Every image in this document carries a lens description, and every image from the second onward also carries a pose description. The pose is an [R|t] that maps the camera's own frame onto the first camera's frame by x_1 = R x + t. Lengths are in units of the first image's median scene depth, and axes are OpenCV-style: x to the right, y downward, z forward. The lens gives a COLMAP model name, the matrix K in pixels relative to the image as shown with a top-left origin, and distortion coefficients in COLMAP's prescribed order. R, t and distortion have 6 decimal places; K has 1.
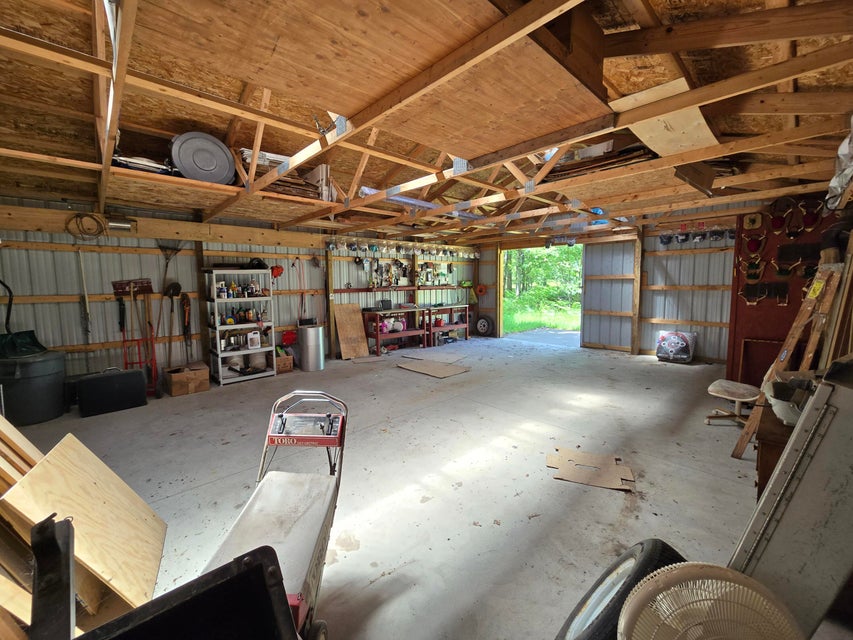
lens RADIAL K [[351.5, 0, 423.9], [0, 351.5, 315.2], [0, 0, 1]] dist [-0.000105, 0.000026]
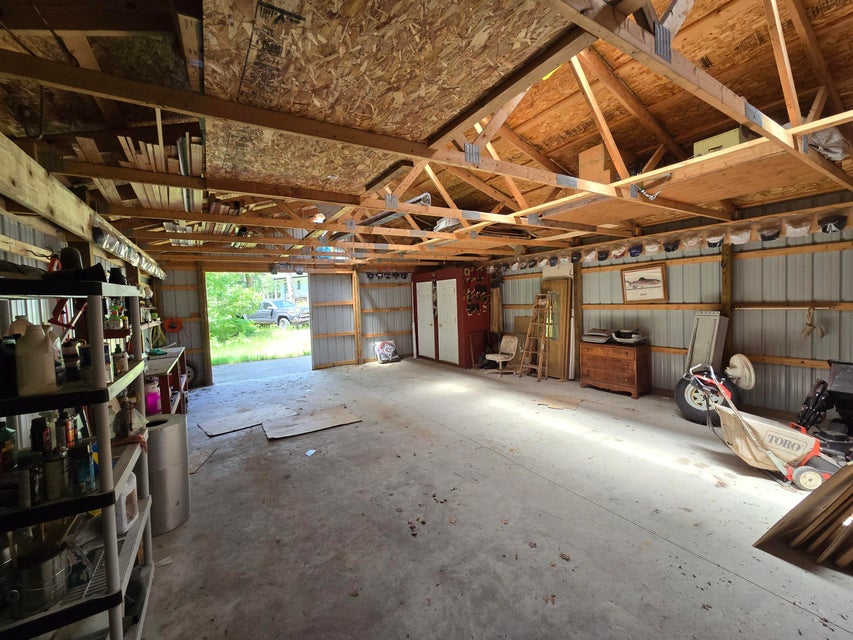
lens RADIAL K [[351.5, 0, 423.9], [0, 351.5, 315.2], [0, 0, 1]] dist [-0.000105, 0.000026]
pose [[0.202528, -0.040060, 0.978457, -0.800867], [0.125881, 0.991939, 0.014556, -0.072522], [-0.971152, 0.120221, 0.205938, 0.698728]]
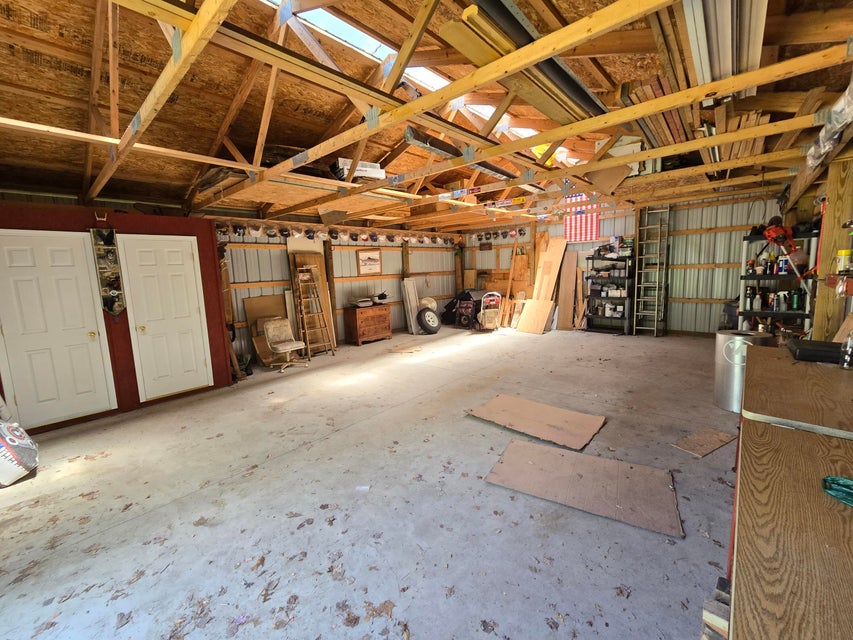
lens RADIAL K [[351.5, 0, 423.9], [0, 351.5, 315.2], [0, 0, 1]] dist [-0.000105, 0.000026]
pose [[-0.995660, 0.060428, -0.070785, 0.276116], [0.043190, 0.973696, 0.223722, -0.173116], [0.082442, 0.219694, -0.972079, 1.808792]]
